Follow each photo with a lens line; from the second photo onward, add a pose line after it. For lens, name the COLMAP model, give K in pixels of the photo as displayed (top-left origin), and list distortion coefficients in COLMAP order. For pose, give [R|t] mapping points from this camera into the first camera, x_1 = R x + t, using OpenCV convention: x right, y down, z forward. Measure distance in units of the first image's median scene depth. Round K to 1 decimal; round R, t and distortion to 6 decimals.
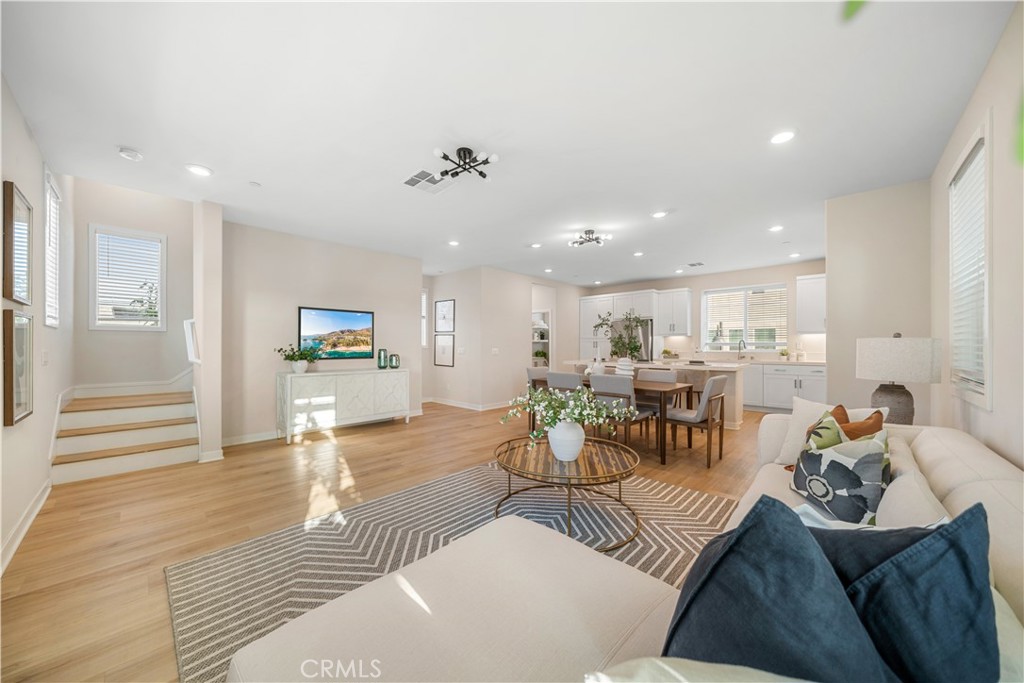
lens RADIAL K [[351.5, 0, 511.7], [0, 351.5, 346.3], [0, 0, 1]] dist [-0.001420, -0.000071]
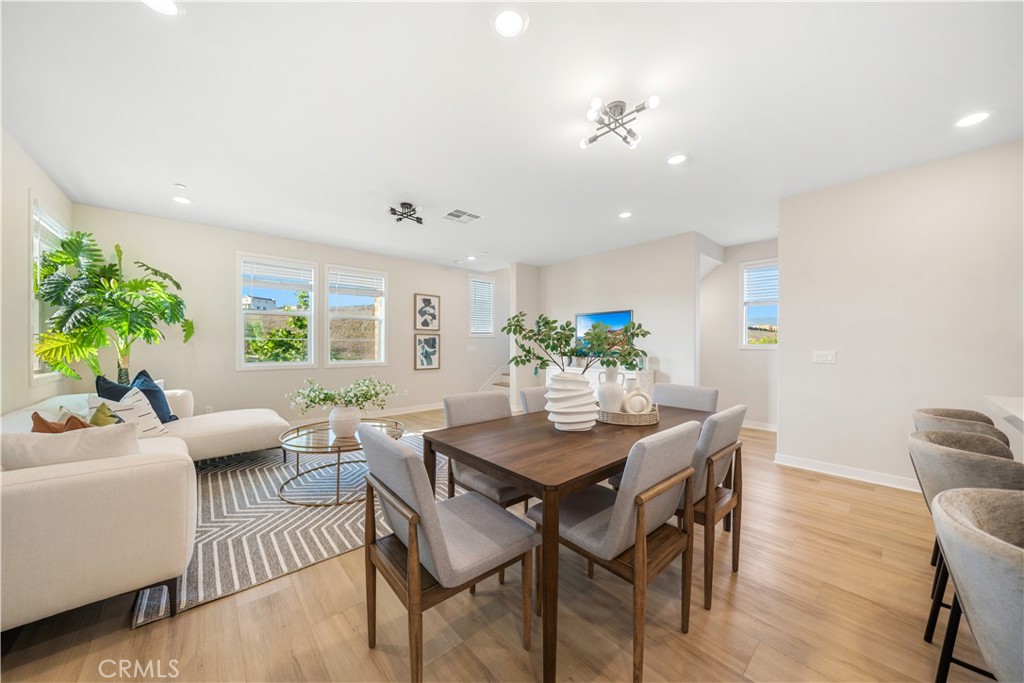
lens RADIAL K [[351.5, 0, 511.7], [0, 351.5, 346.3], [0, 0, 1]] dist [-0.001420, -0.000071]
pose [[-0.083070, 0.006480, -0.996523, 0.509169], [0.003483, 0.999975, 0.006213, -0.002995], [0.996538, -0.002954, -0.083090, 0.640331]]
